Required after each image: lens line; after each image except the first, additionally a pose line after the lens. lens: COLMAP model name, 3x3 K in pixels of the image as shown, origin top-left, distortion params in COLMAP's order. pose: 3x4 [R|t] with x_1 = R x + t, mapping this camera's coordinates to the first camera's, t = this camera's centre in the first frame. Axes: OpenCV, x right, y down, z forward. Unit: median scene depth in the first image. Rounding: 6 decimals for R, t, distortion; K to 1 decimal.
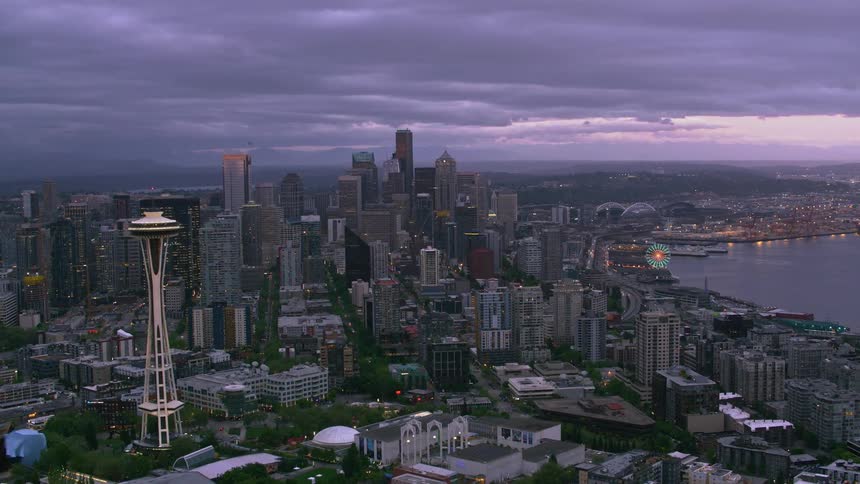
lens RADIAL K [[1104.0, 0, 430.0], [0, 1104.0, 242.0], [0, 0, 1]] dist [-0.188943, 0.051293]
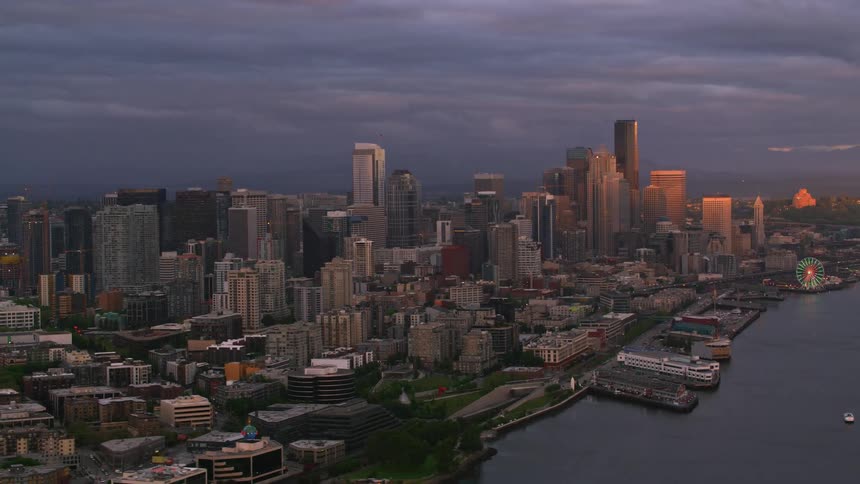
lens RADIAL K [[1730.5, 0, 430.0], [0, 1730.5, 242.0], [0, 0, 1]] dist [0.161246, 0.412990]
pose [[0.911208, 0.020553, -0.411433, 1.127113], [-0.032459, 0.999232, -0.021971, 0.064233], [0.410666, 0.033374, 0.911175, -0.661479]]
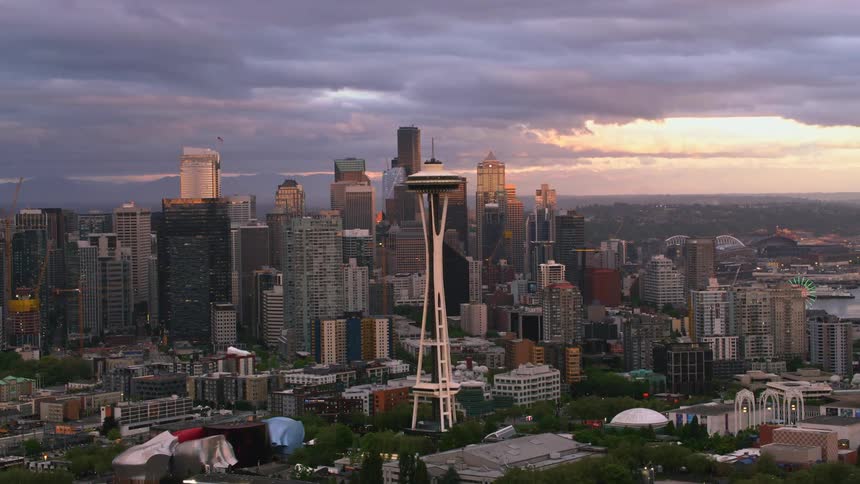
lens RADIAL K [[1730.5, 0, 430.0], [0, 1730.5, 242.0], [0, 0, 1]] dist [0.161246, 0.412990]
pose [[0.997384, -0.002498, 0.072246, -0.273307], [0.006031, 0.998794, -0.048727, 0.078963], [-0.072037, 0.049035, 0.996196, -0.300321]]
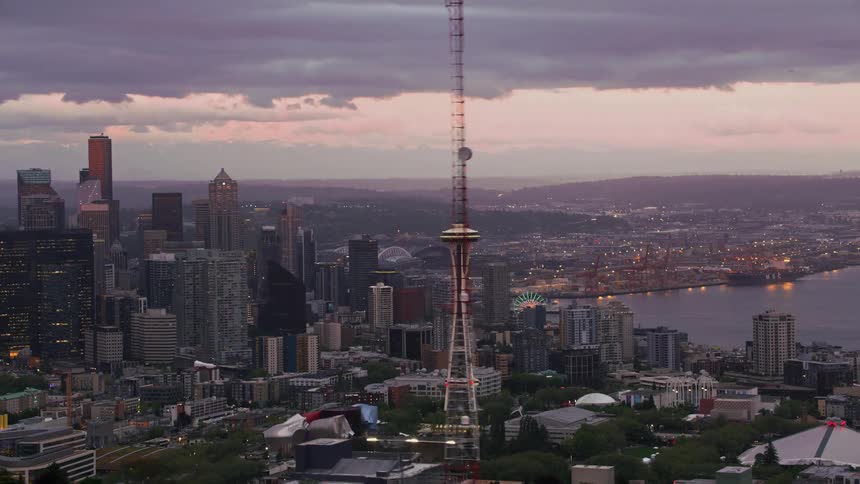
lens RADIAL K [[2299.4, 0, 430.0], [0, 2299.4, 242.0], [0, 0, 1]] dist [0.540679, 0.455428]
pose [[0.945918, -0.007804, 0.324313, -0.874646], [0.023114, 0.998791, -0.043381, 0.081825], [-0.323582, 0.048531, 0.944955, -1.137523]]
